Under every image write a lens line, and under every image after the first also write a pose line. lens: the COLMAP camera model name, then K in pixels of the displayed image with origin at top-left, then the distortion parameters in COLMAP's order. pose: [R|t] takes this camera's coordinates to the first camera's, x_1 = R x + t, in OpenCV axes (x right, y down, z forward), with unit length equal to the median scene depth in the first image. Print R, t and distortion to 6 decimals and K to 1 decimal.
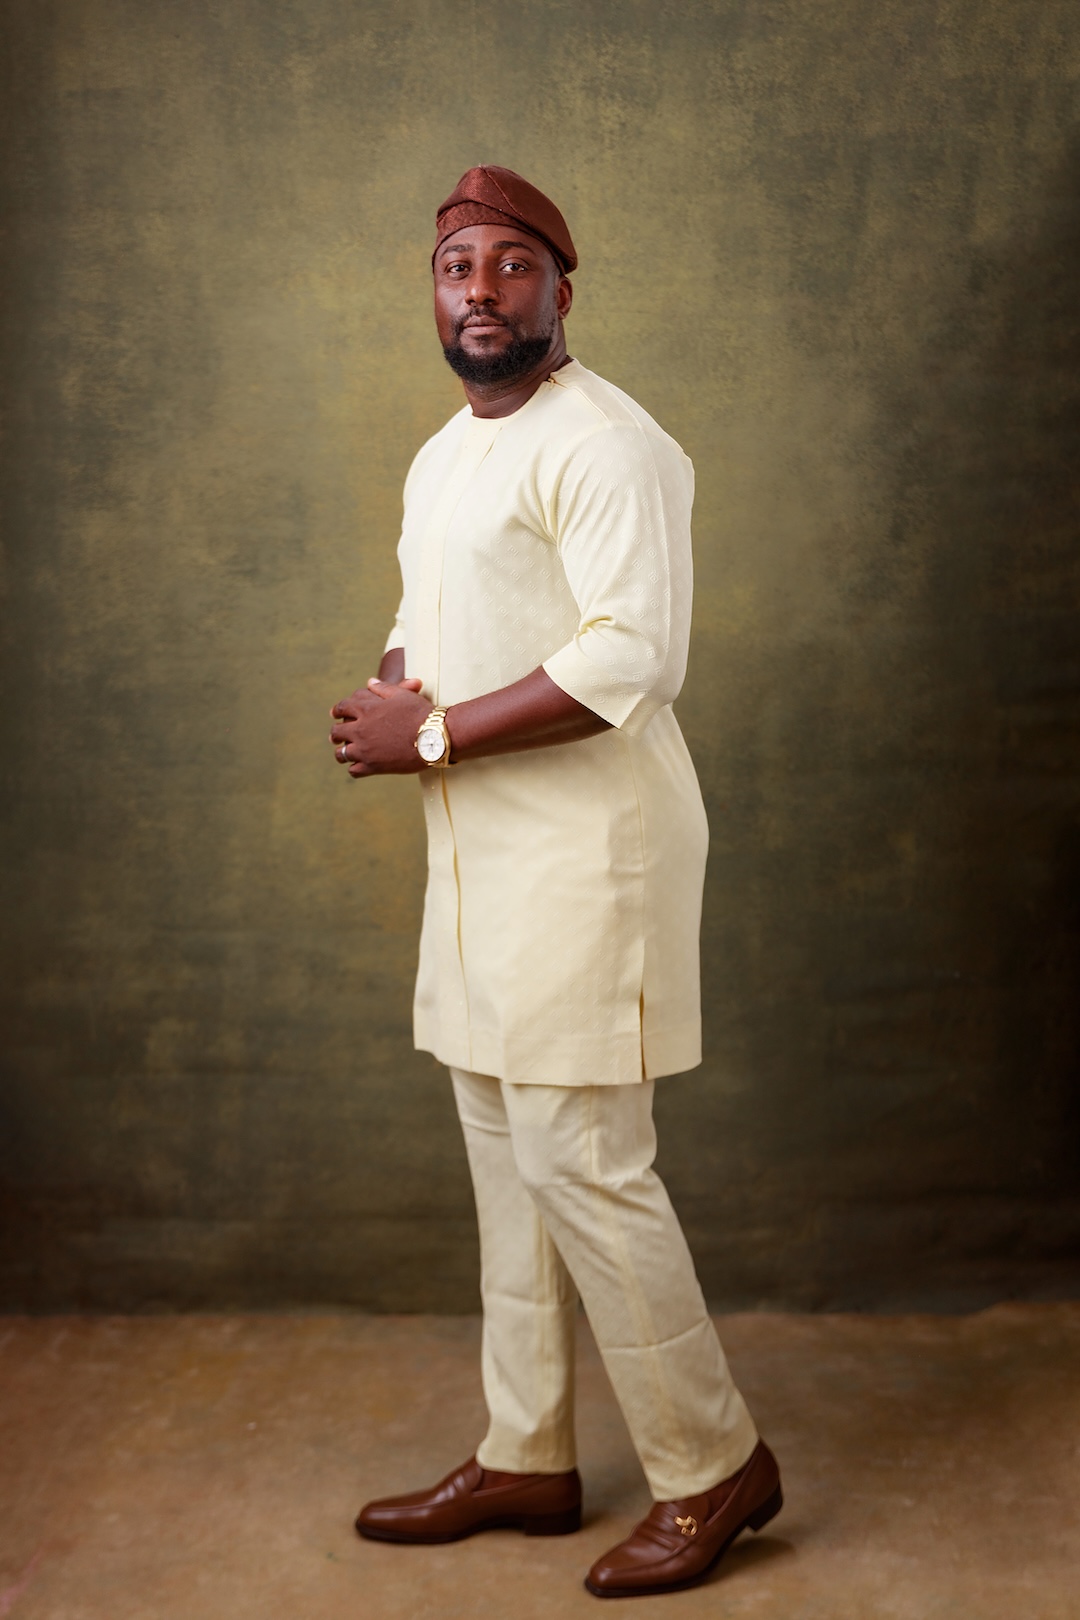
lens RADIAL K [[2084.9, 0, 537.9], [0, 2084.9, 824.9], [0, 0, 1]] dist [0.003770, 0.000000]
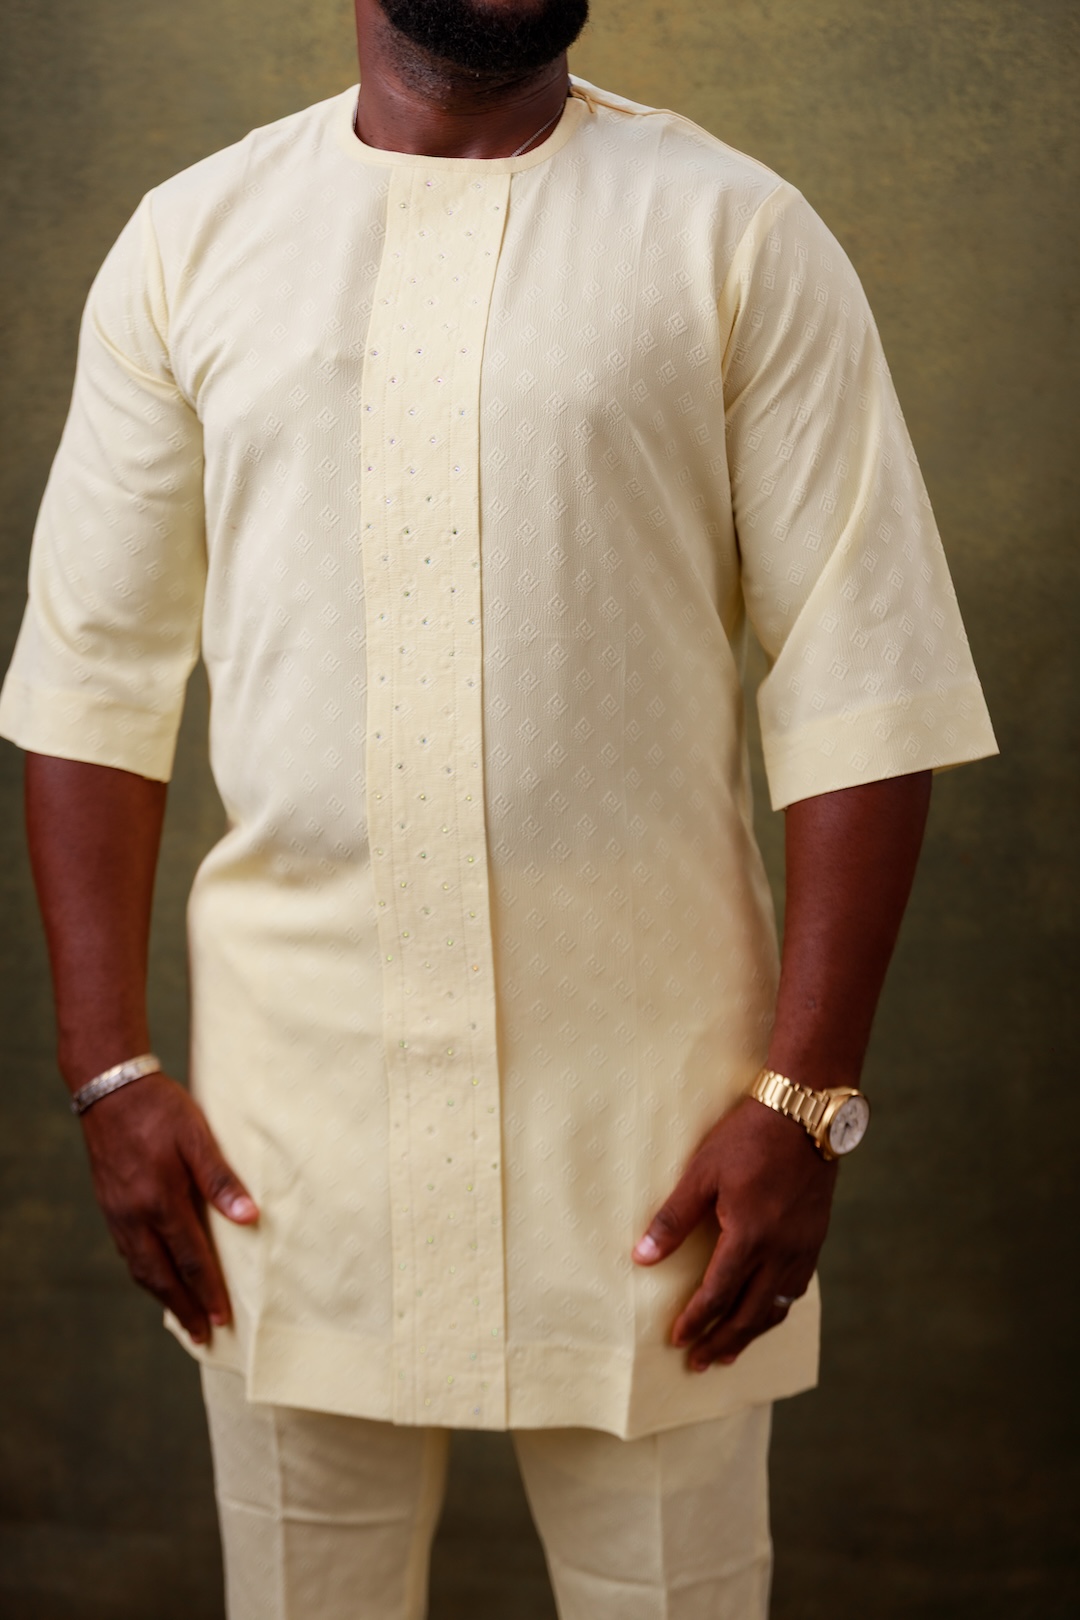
lens RADIAL K [[2376.5, 0, 530.3], [0, 2376.5, 811.5], [0, 0, 1]] dist [-0.001779, 0.000000]
pose [[0.996800, 0.006893, -0.079635, 0.021361], [-0.004594, 0.999568, 0.029019, -0.041304], [0.079801, -0.028560, 0.996402, 0.342859]]
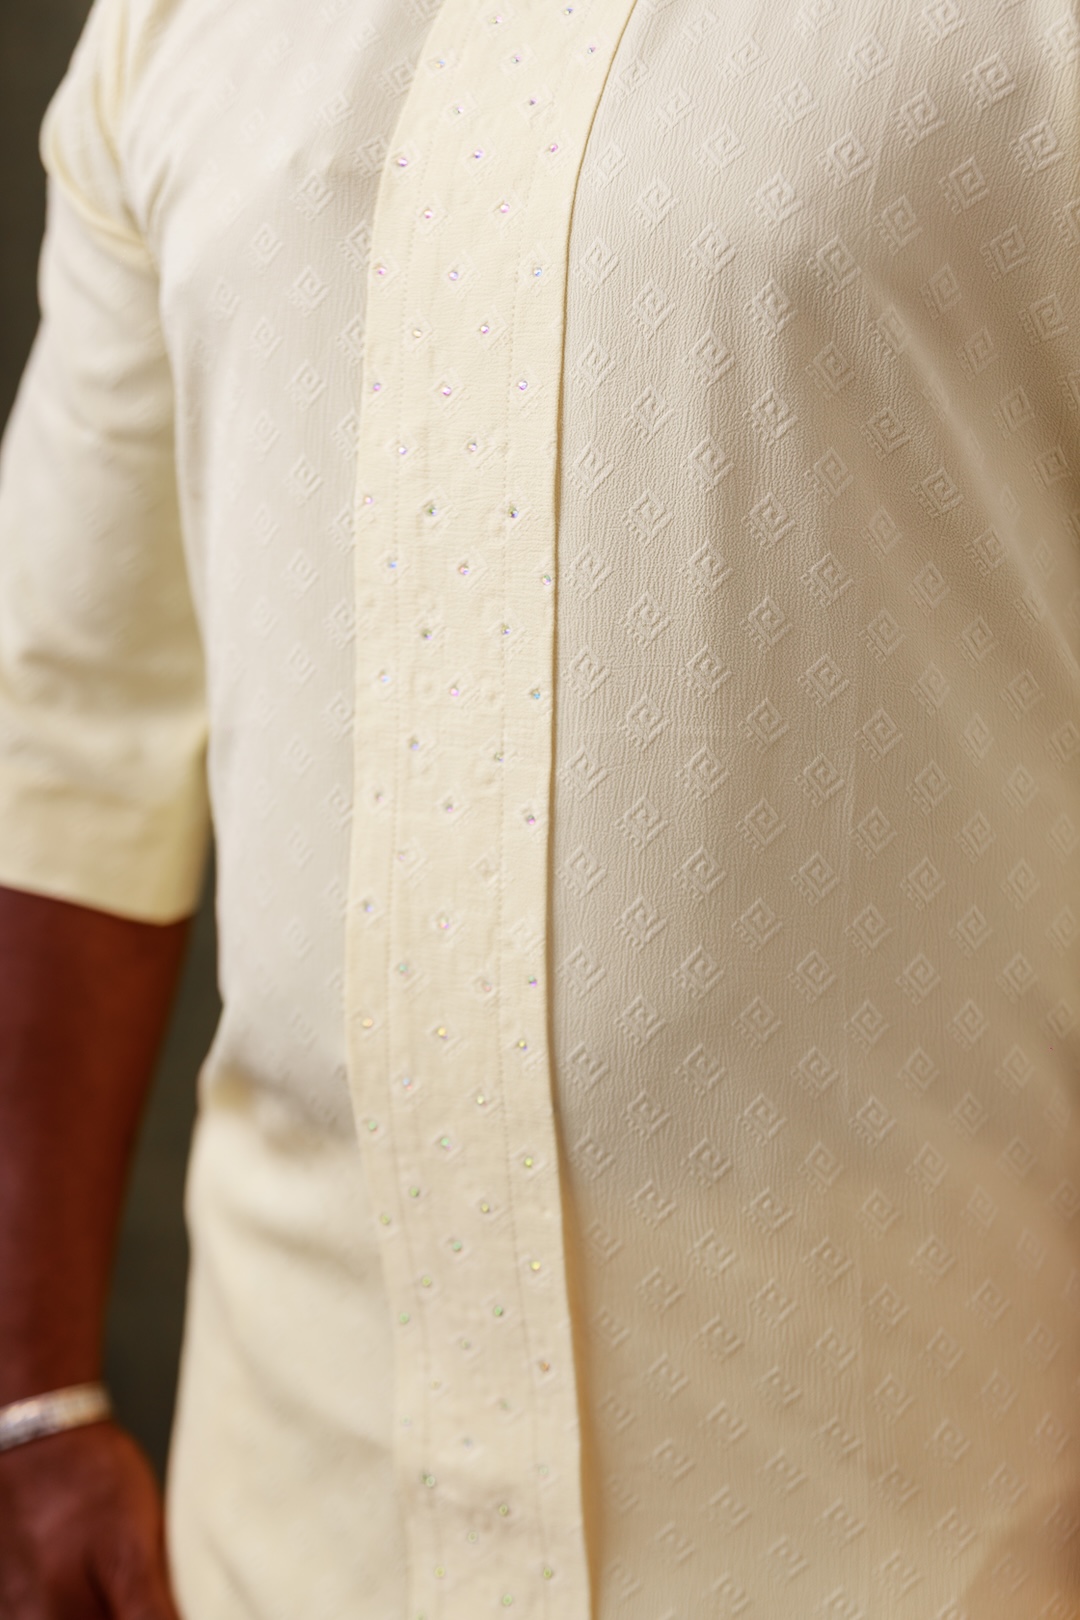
lens RADIAL K [[2376.5, 0, 500.7], [0, 2376.5, 788.7], [0, 0, 1]] dist [-0.001779, 0.000000]
pose [[0.923469, 0.061068, -0.378782, 0.072123], [-0.045243, 0.997696, 0.050547, -0.077960], [0.380996, -0.029541, 0.924105, 0.693660]]
